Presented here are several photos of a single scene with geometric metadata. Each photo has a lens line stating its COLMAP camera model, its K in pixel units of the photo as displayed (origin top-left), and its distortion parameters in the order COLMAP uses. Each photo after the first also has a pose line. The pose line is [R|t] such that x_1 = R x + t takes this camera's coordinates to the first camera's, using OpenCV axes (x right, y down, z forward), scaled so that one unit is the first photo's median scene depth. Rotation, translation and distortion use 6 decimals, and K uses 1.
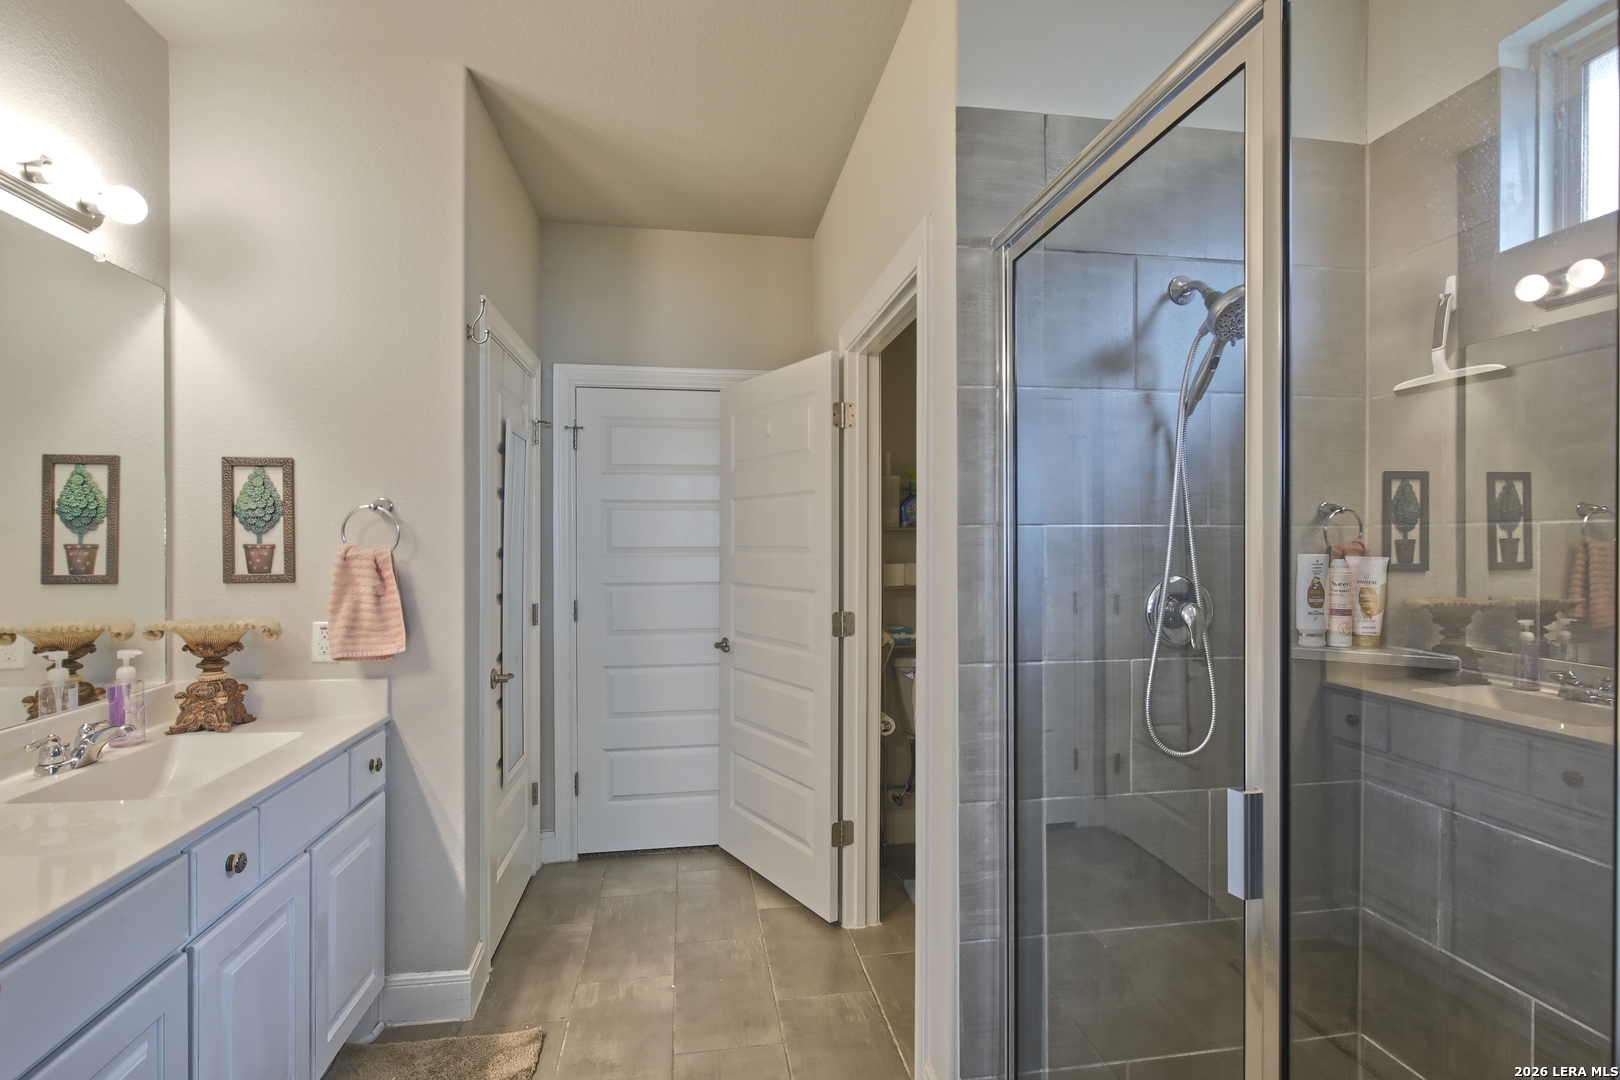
lens RADIAL K [[780.8, 0, 813.9], [0, 780.8, 546.8], [0, 0, 1]] dist [0.000611, -0.000999]
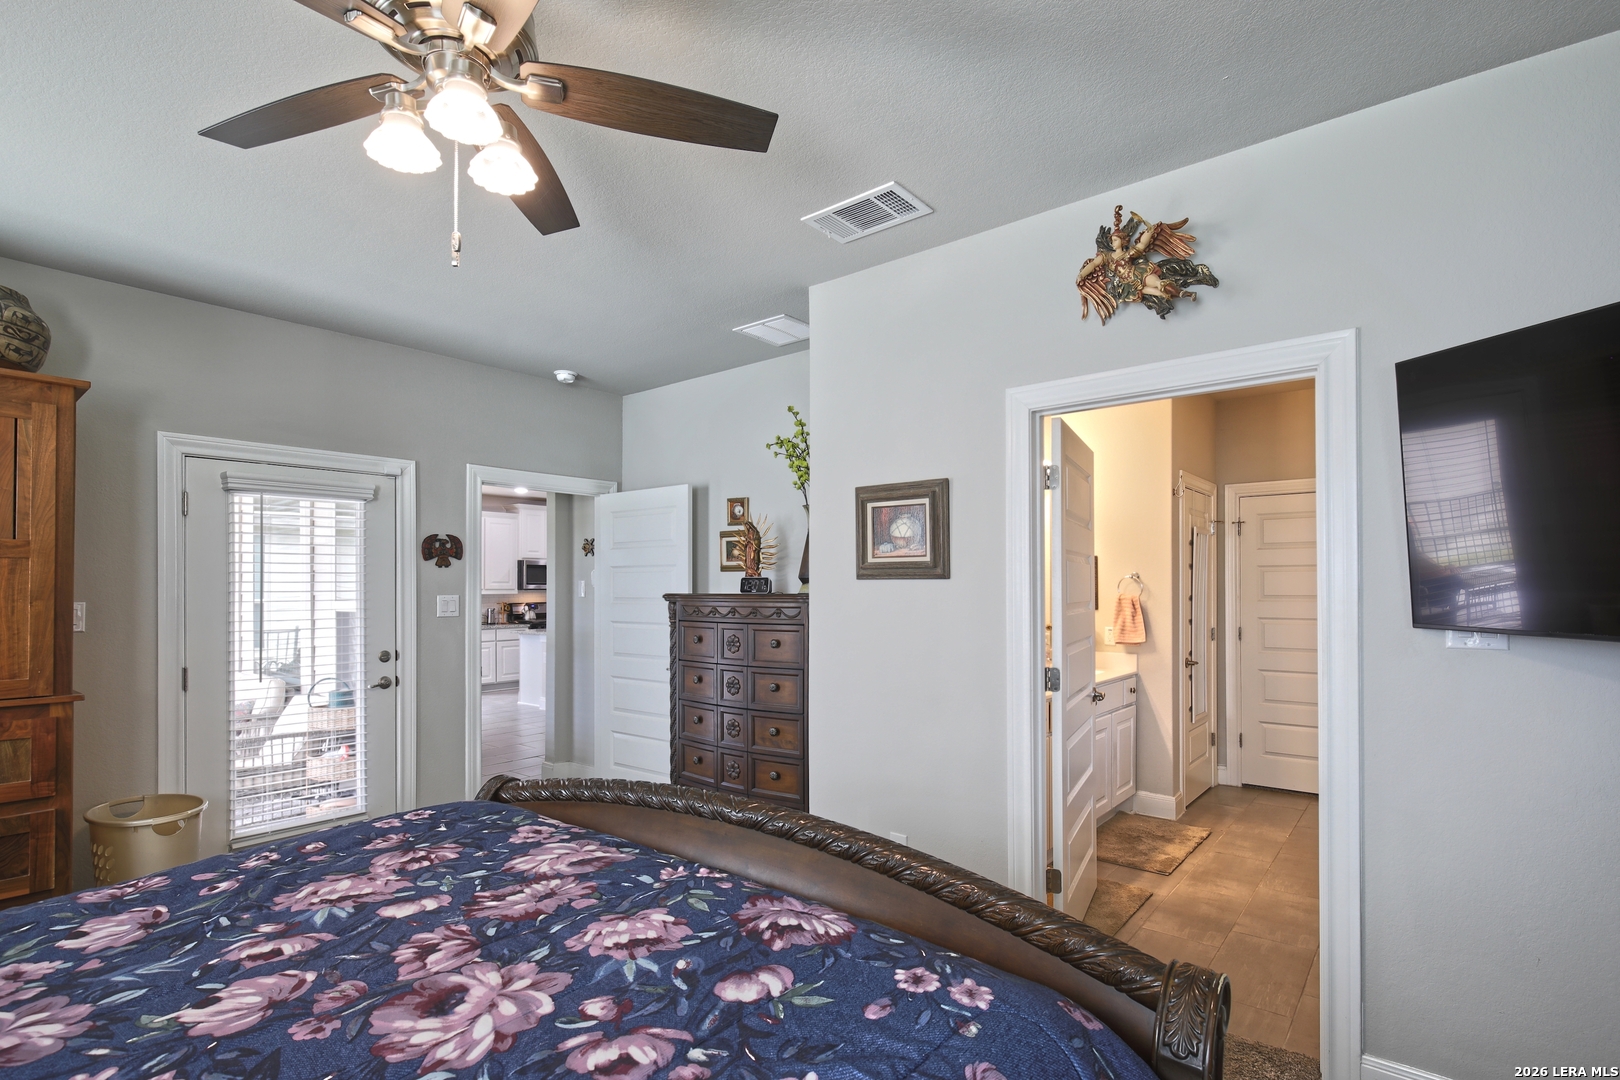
lens RADIAL K [[779.4, 0, 806.8], [0, 779.4, 582.2], [0, 0, 1]] dist [0.002369, 0.000069]
pose [[0.657135, -0.002521, -0.753769, 0.427420], [-0.005726, 0.999949, -0.008336, -0.009071], [0.753751, 0.009795, 0.657087, -0.979890]]
